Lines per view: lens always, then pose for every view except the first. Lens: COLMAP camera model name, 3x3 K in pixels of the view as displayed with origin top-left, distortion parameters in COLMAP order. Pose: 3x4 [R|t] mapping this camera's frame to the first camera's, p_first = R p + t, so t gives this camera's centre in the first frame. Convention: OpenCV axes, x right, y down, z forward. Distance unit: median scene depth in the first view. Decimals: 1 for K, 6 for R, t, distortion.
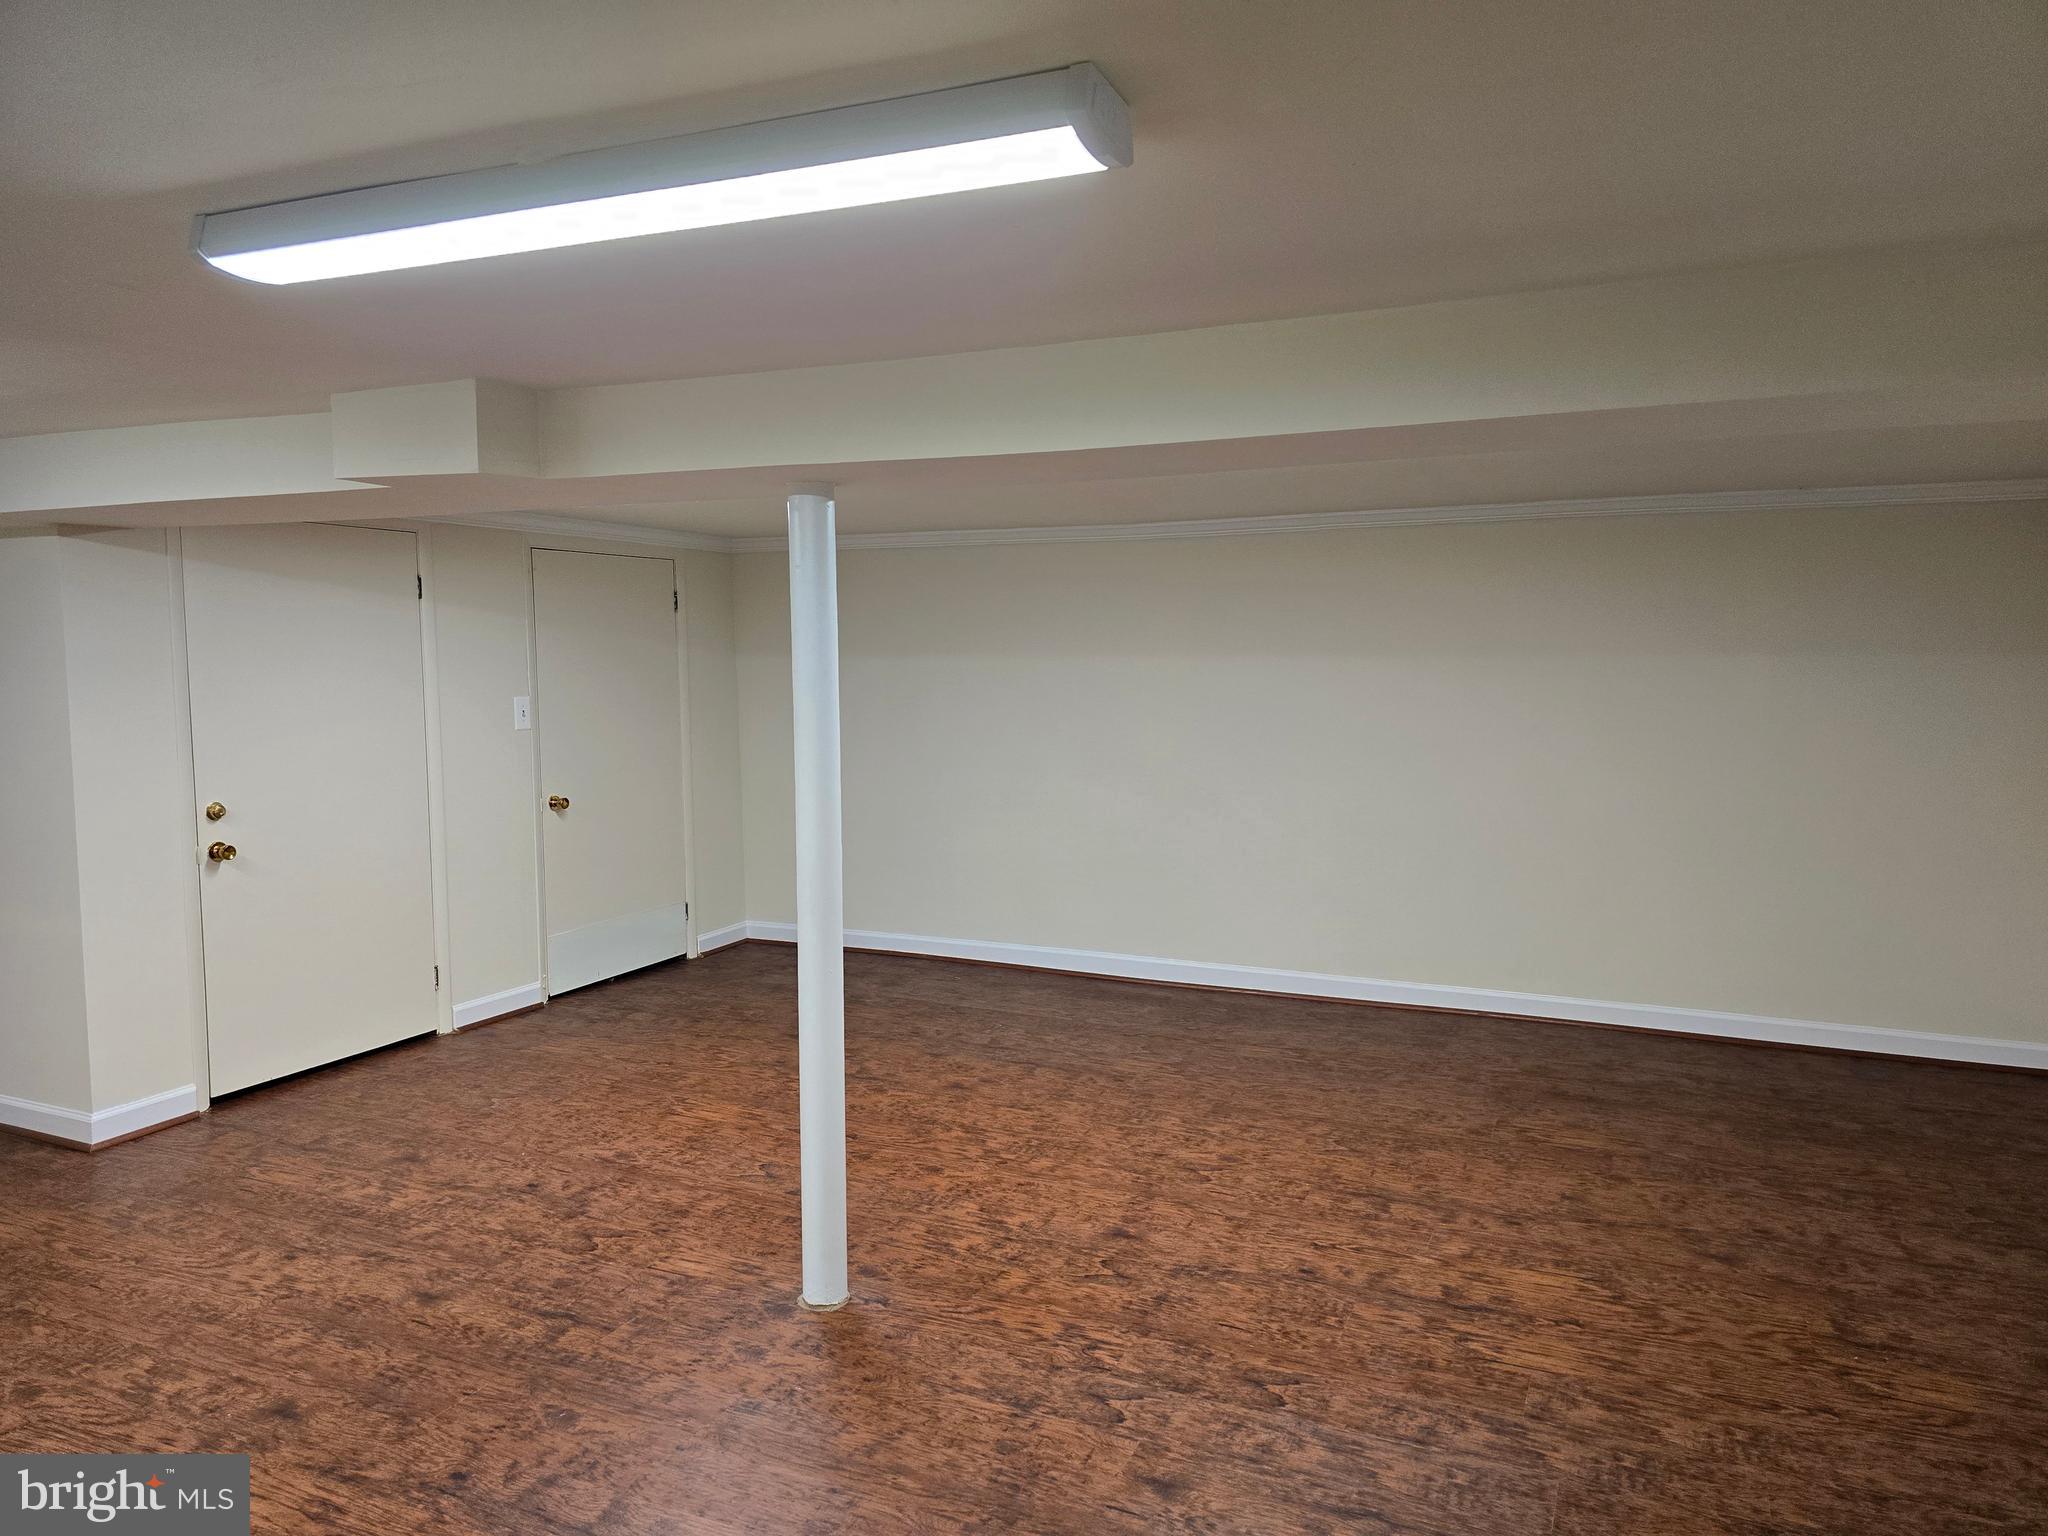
lens RADIAL K [[1373.8, 0, 1031.1], [0, 1373.8, 763.0], [0, 0, 1]] dist [0.070885, -0.062726]
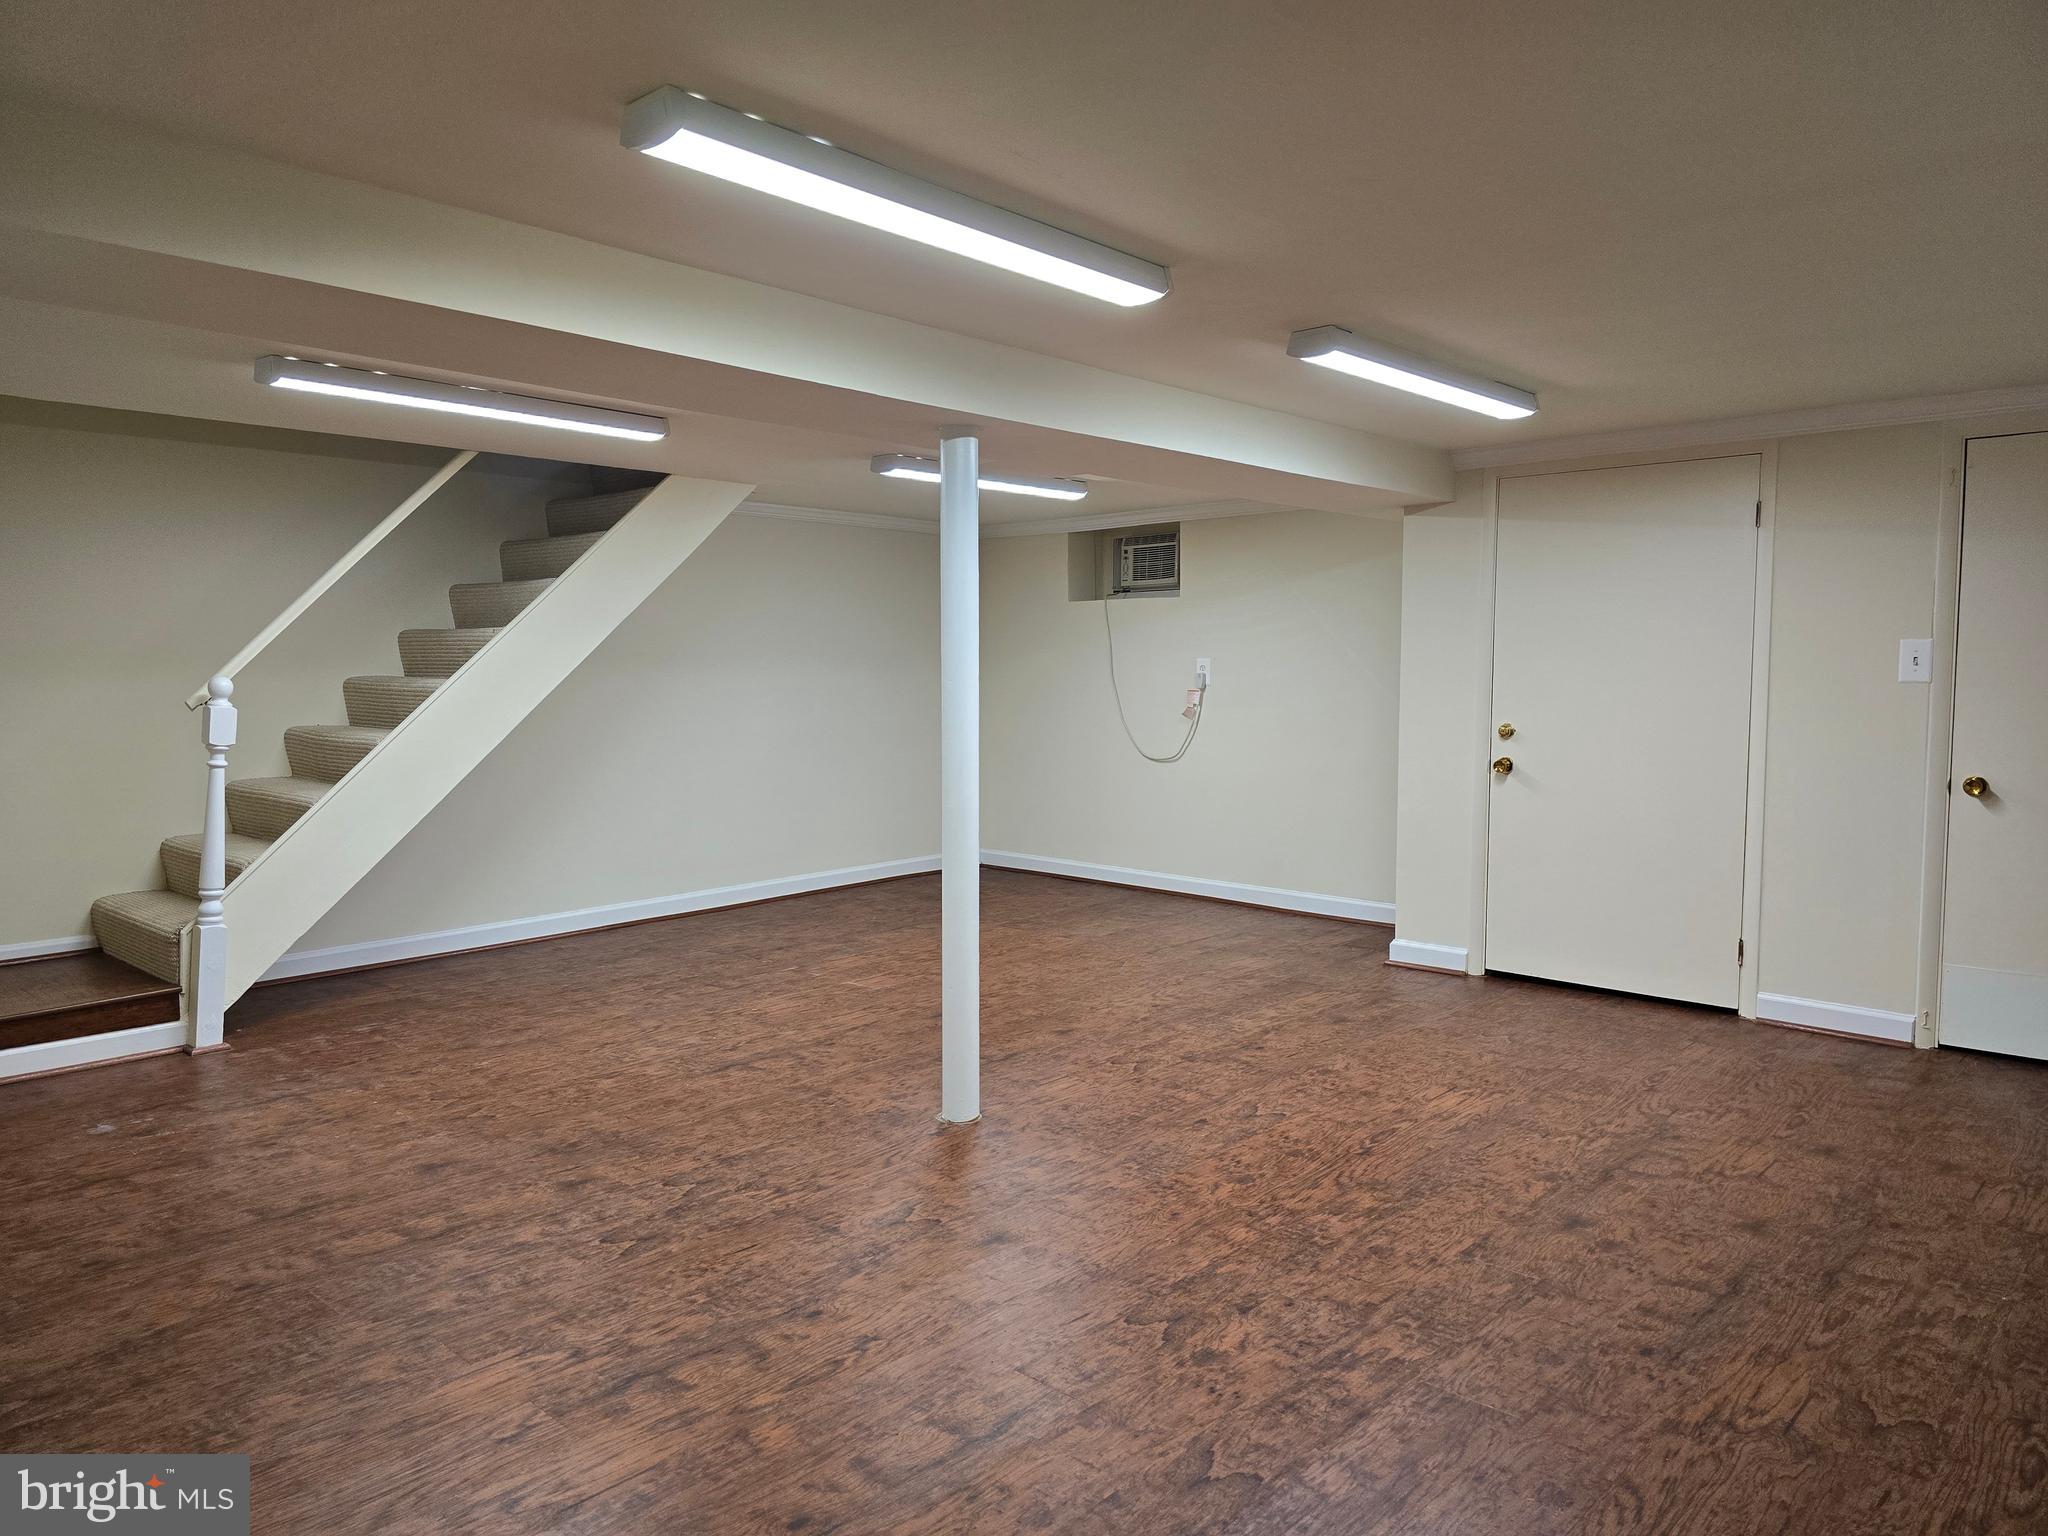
lens RADIAL K [[1373.8, 0, 1031.1], [0, 1373.8, 763.0], [0, 0, 1]] dist [0.070885, -0.062726]
pose [[-0.305417, 0.072713, -0.949438, 0.781599], [-0.075183, 0.992126, 0.100167, -0.030932], [0.949246, 0.101974, -0.297545, 1.158856]]
